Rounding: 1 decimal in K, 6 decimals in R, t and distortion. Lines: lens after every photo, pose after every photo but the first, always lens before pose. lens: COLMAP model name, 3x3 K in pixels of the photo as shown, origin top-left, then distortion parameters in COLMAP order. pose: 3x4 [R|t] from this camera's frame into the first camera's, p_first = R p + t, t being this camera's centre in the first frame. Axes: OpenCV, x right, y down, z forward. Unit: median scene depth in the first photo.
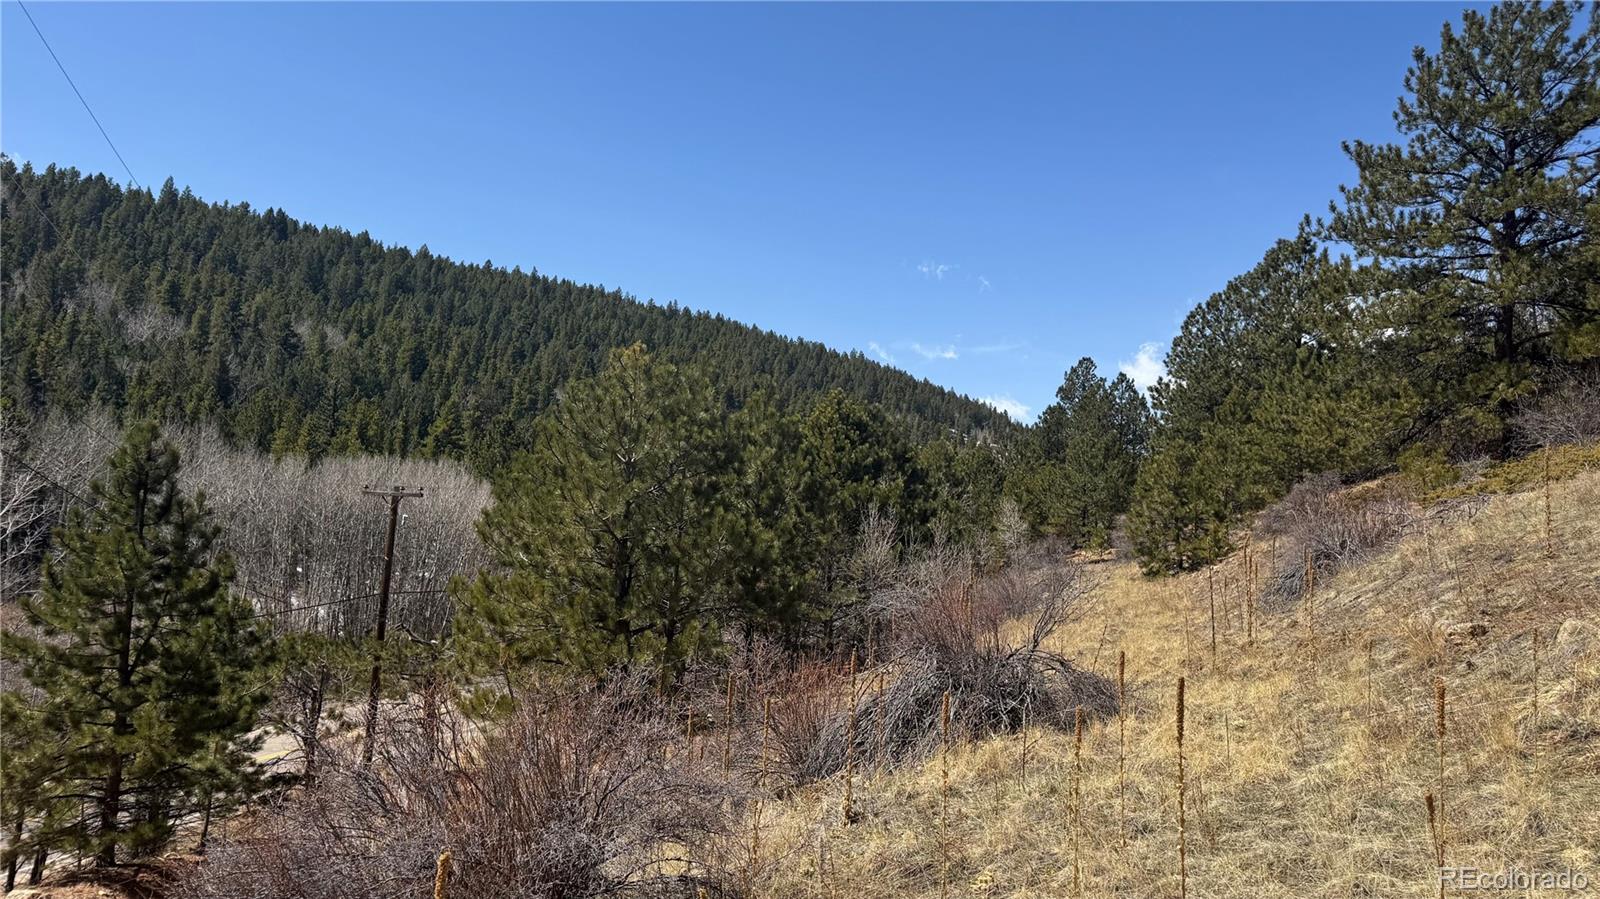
lens RADIAL K [[1249.9, 0, 800.0], [0, 1249.9, 449.5], [0, 0, 1]] dist [0.003845, -0.009052]
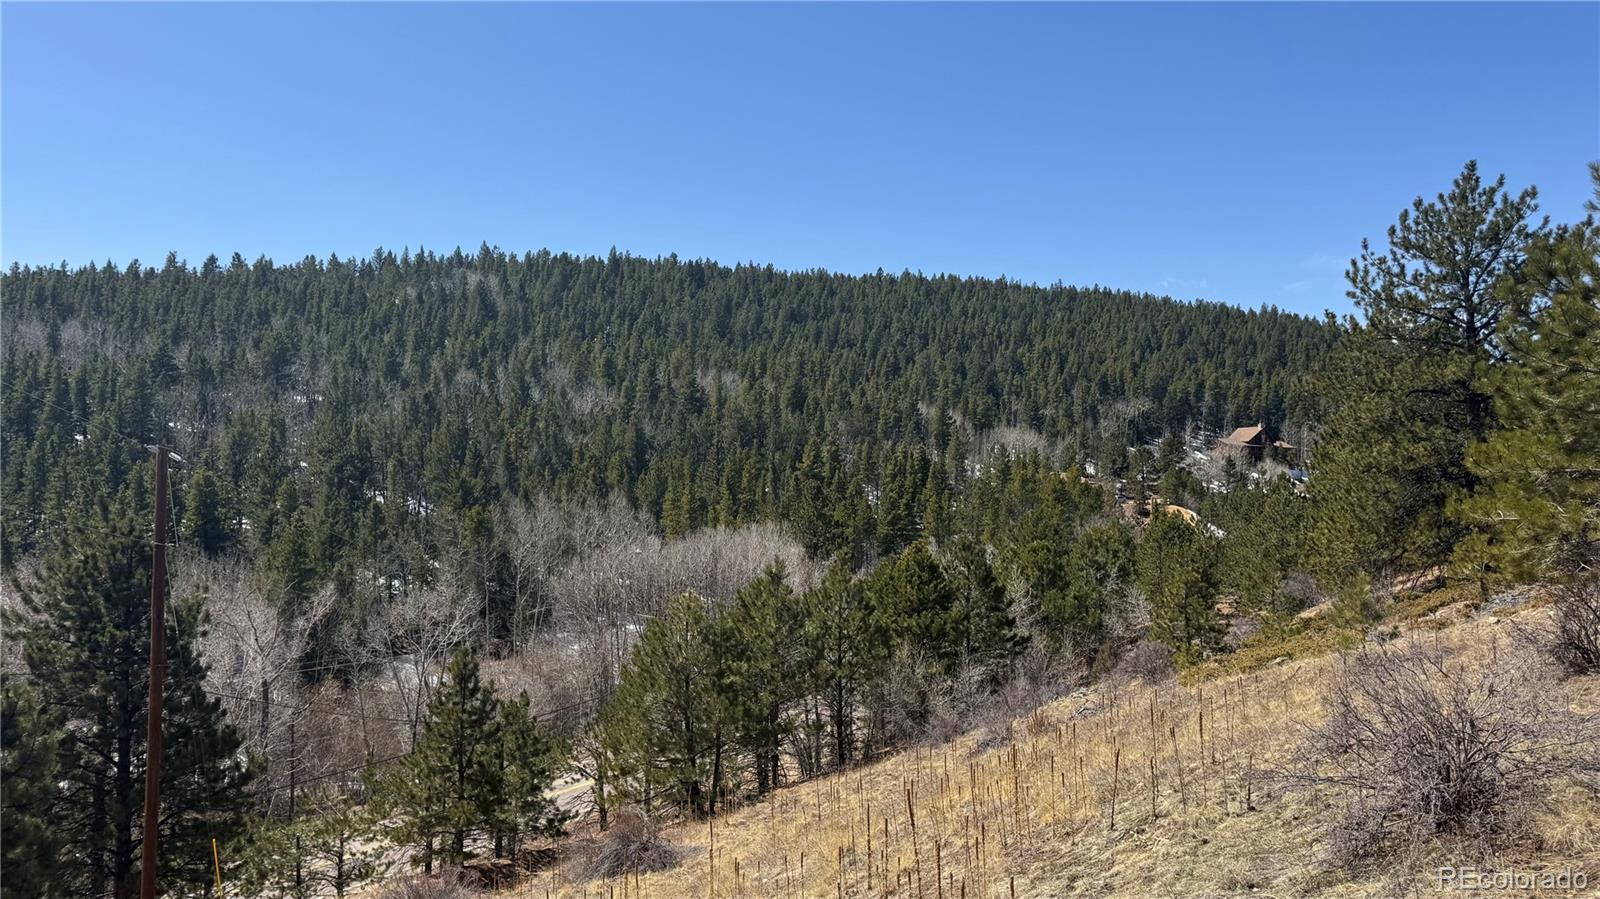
lens RADIAL K [[1249.9, 0, 800.0], [0, 1249.9, 449.5], [0, 0, 1]] dist [0.003845, -0.009052]
pose [[0.929021, -0.073791, -0.362594, 0.113487], [0.092171, 0.995175, 0.033631, -0.054673], [0.358363, -0.064665, 0.931340, -0.102508]]
